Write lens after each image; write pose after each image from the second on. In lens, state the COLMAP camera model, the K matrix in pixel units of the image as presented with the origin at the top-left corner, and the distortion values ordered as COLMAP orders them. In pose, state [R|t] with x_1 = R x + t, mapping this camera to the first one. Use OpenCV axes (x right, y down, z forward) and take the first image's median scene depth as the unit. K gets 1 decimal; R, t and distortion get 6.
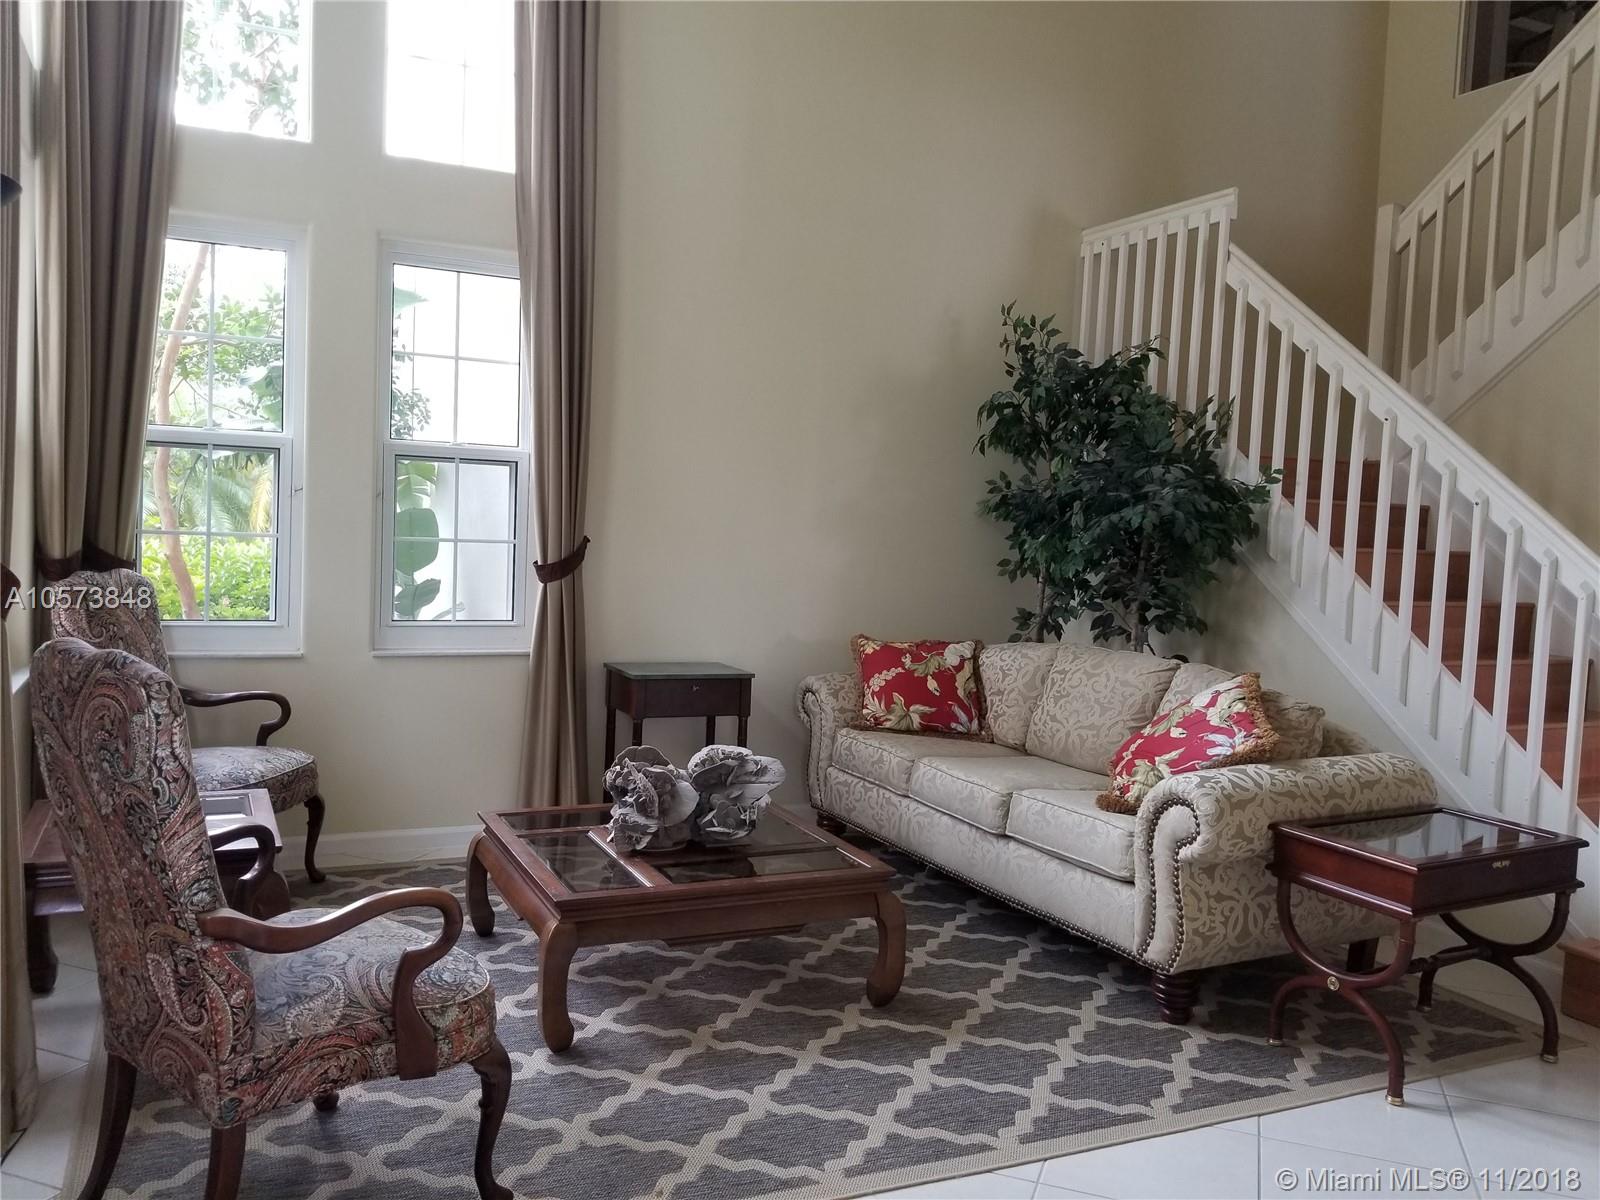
lens RADIAL K [[1263.2, 0, 763.8], [0, 1263.2, 581.7], [0, 0, 1]] dist [0.057624, -0.089000]
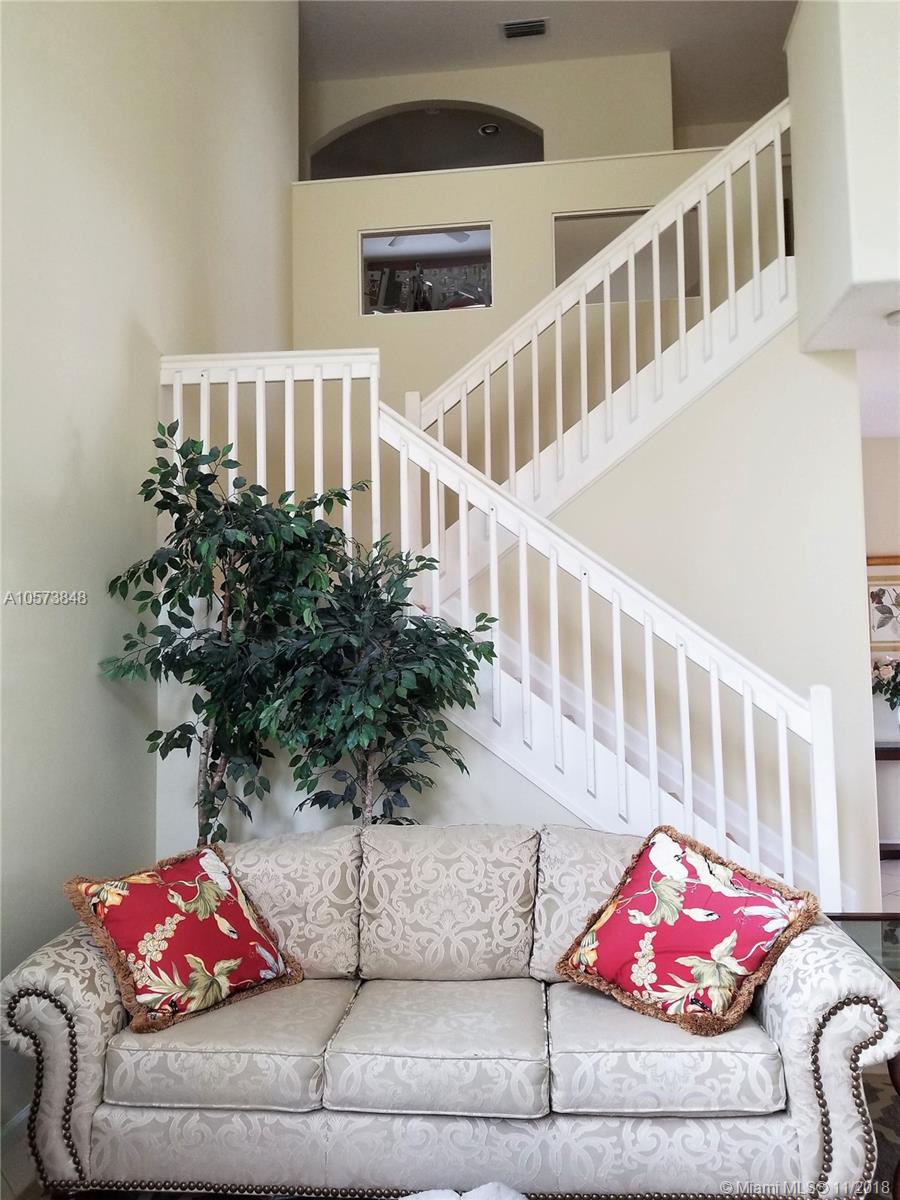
lens RADIAL K [[947.4, 0, 442.4], [0, 947.4, 565.3], [0, 0, 1]] dist [0.057624, -0.089000]
pose [[0.501634, 0.022802, 0.864779, -0.282590], [0.080222, 0.994119, -0.072747, -0.073725], [-0.861352, 0.105867, 0.496855, 0.606799]]
